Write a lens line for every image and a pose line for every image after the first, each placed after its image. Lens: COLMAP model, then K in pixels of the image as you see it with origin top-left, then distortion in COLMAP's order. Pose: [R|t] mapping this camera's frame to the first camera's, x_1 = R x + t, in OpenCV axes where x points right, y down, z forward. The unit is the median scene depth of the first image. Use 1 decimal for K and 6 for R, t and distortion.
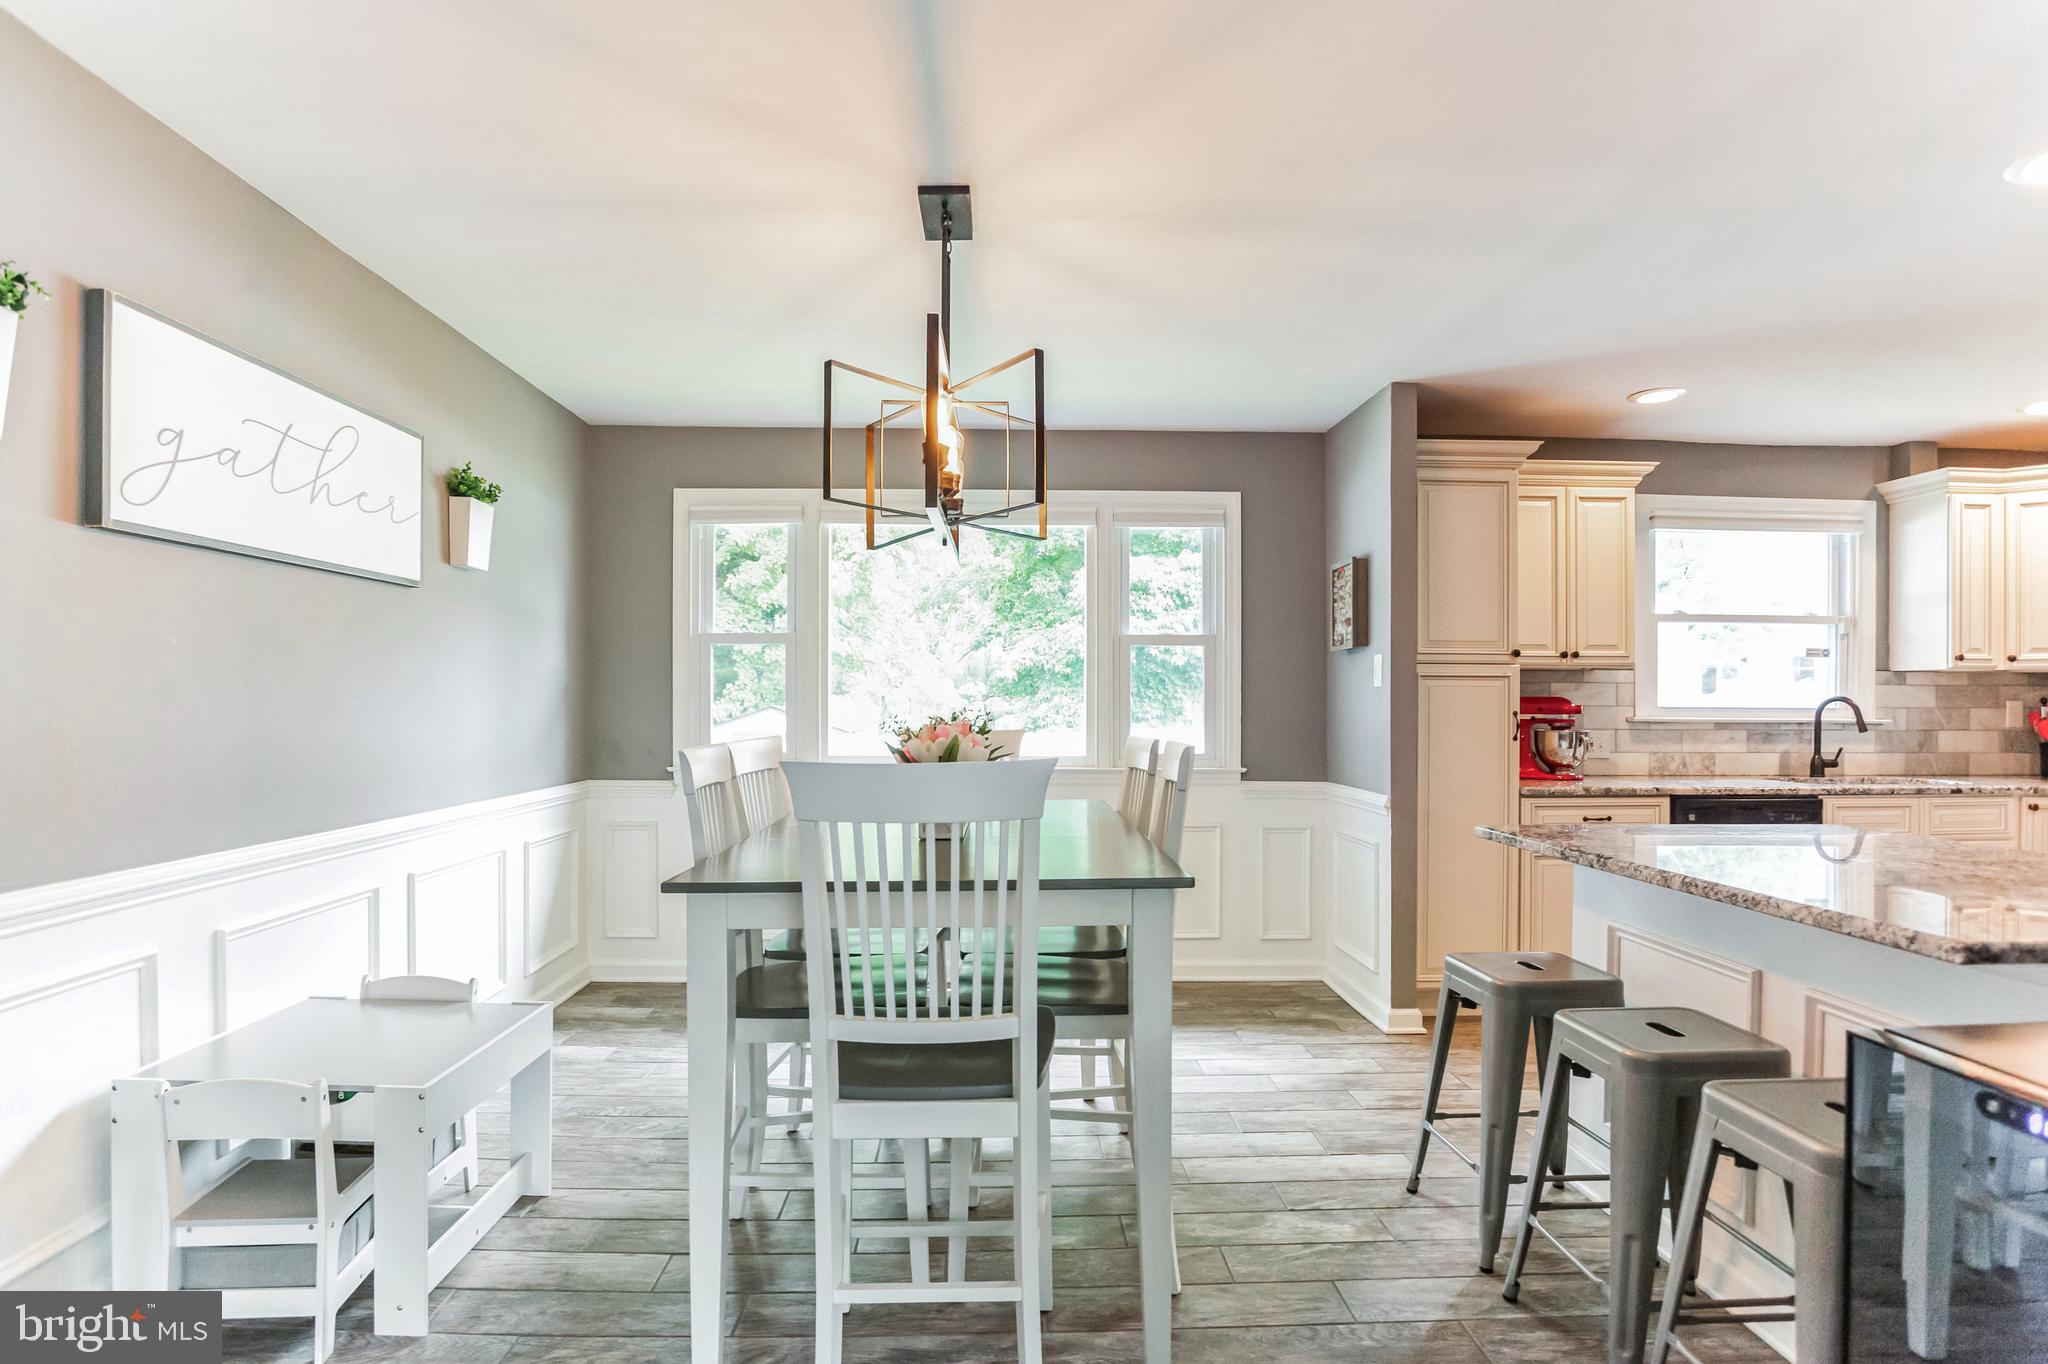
lens RADIAL K [[1053.5, 0, 1024.0], [0, 1053.5, 710.8], [0, 0, 1]] dist [-0.002063, -0.017355]
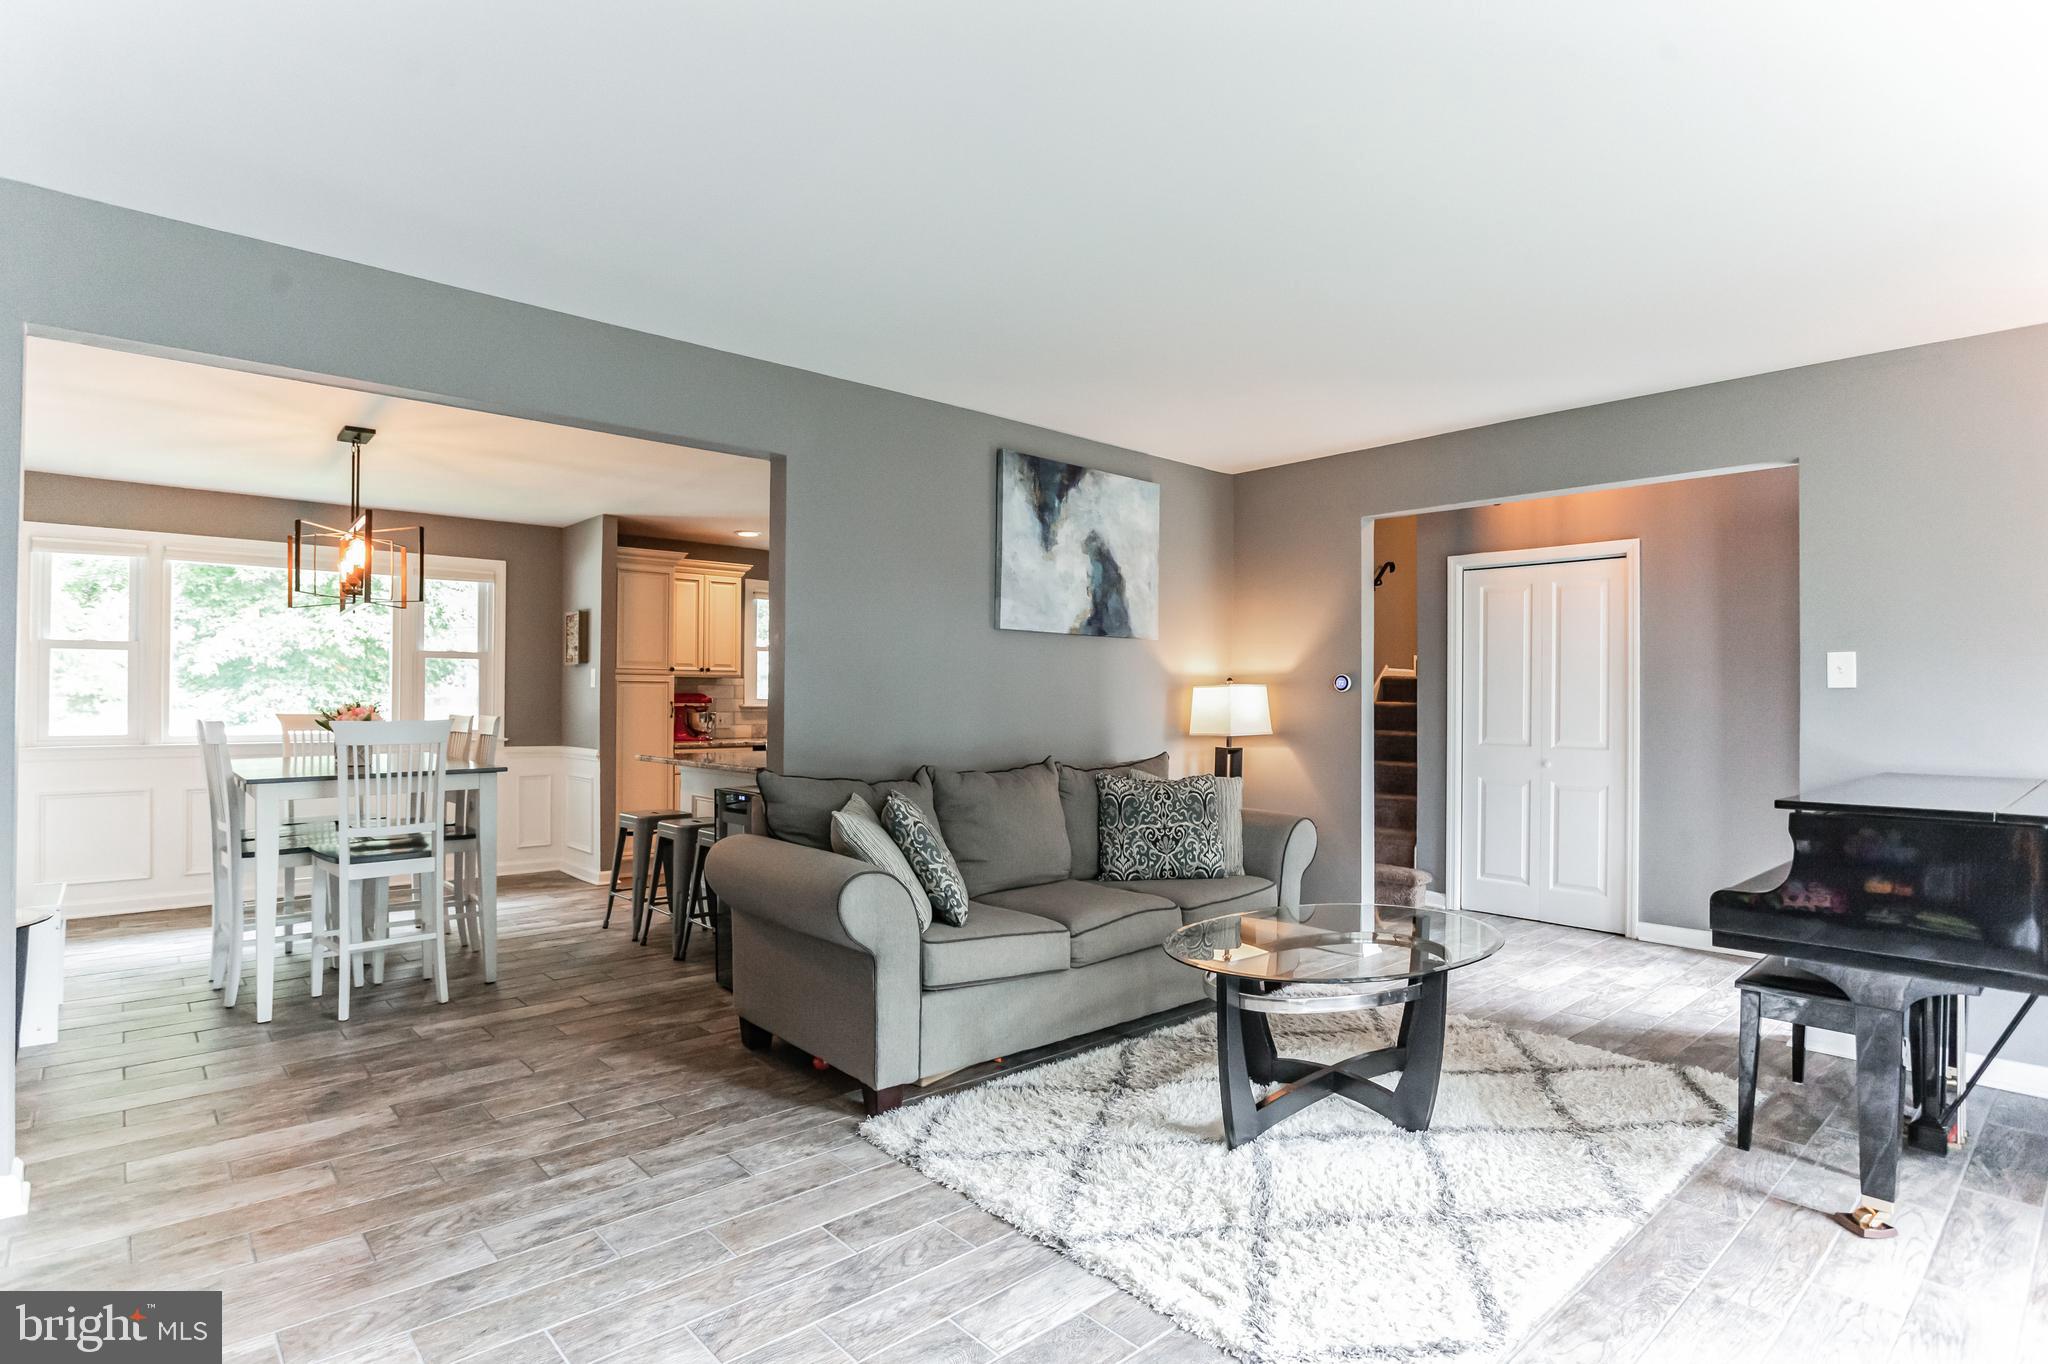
lens RADIAL K [[1035.8, 0, 1024.0], [0, 1035.8, 682.0], [0, 0, 1]] dist [-0.016807, 0.000894]
pose [[0.765327, 0.012282, 0.643524, -0.201636], [0.002392, 0.999757, -0.021926, 0.007552], [-0.643637, 0.018319, 0.765112, -0.709649]]
